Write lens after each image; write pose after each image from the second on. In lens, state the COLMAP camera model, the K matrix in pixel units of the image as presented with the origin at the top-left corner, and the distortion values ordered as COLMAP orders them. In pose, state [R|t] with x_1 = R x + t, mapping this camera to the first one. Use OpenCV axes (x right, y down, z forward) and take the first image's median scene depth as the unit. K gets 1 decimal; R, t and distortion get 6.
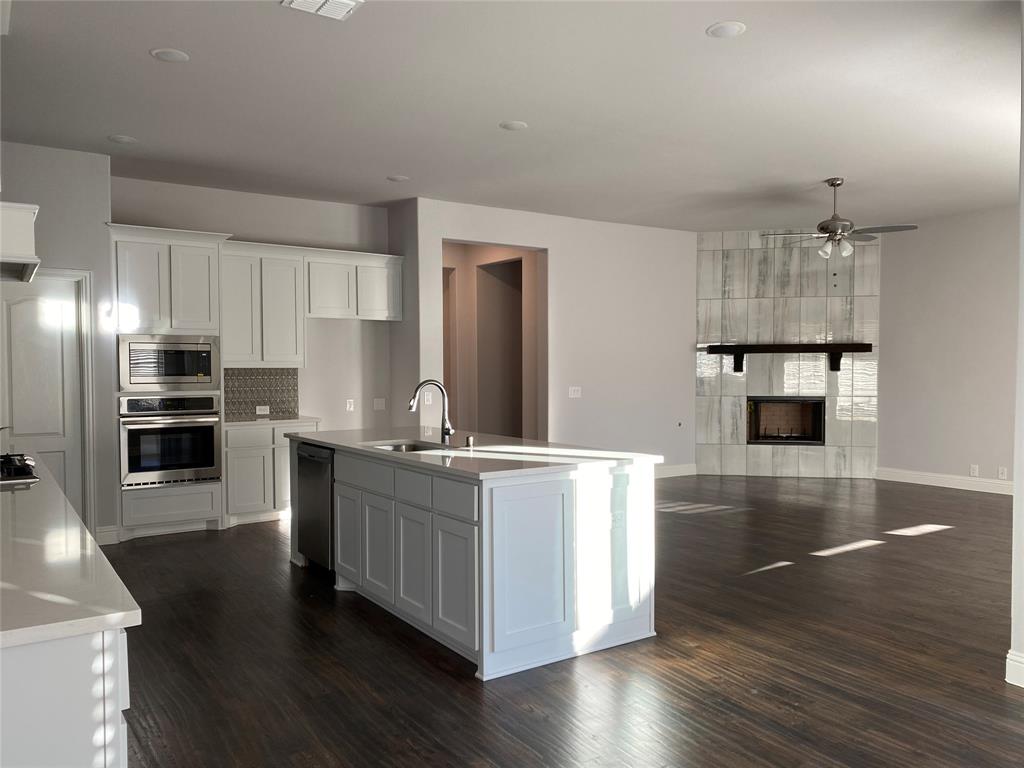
lens RADIAL K [[784.3, 0, 519.3], [0, 784.3, 391.9], [0, 0, 1]] dist [0.033148, -0.038333]
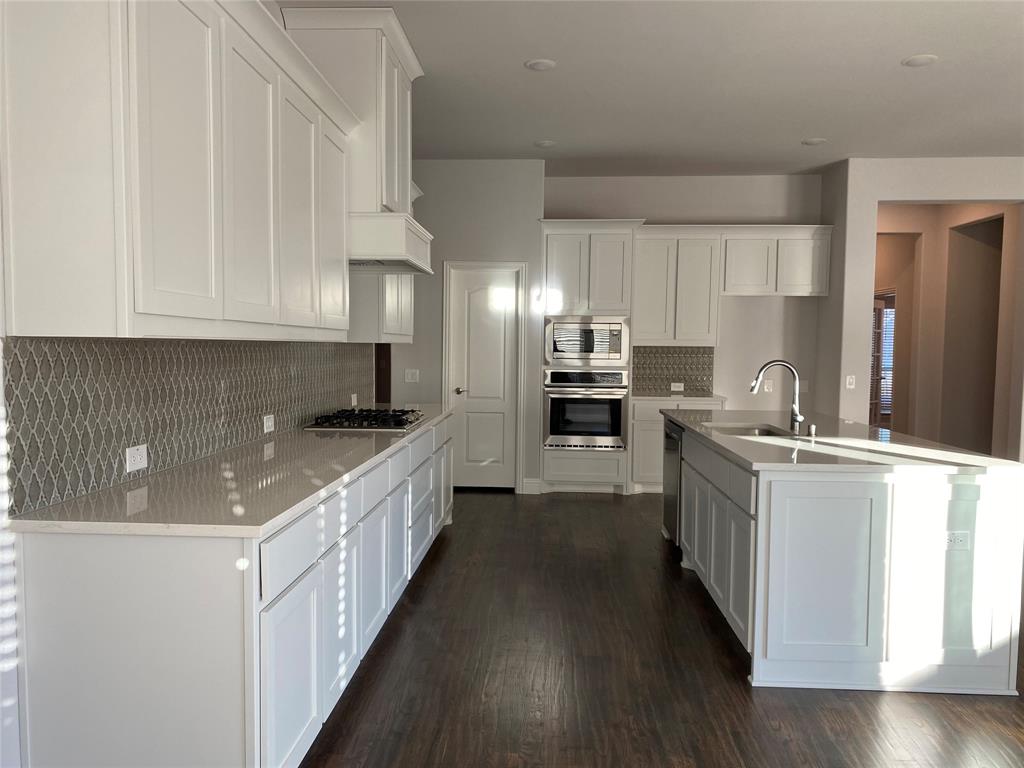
lens RADIAL K [[784.3, 0, 524.6], [0, 784.3, 401.3], [0, 0, 1]] dist [0.033148, -0.038333]
pose [[0.795387, 0.054467, -0.603649, 0.230219], [-0.030428, 0.998286, 0.049982, -0.005433], [0.605337, -0.021387, 0.795682, 0.084422]]
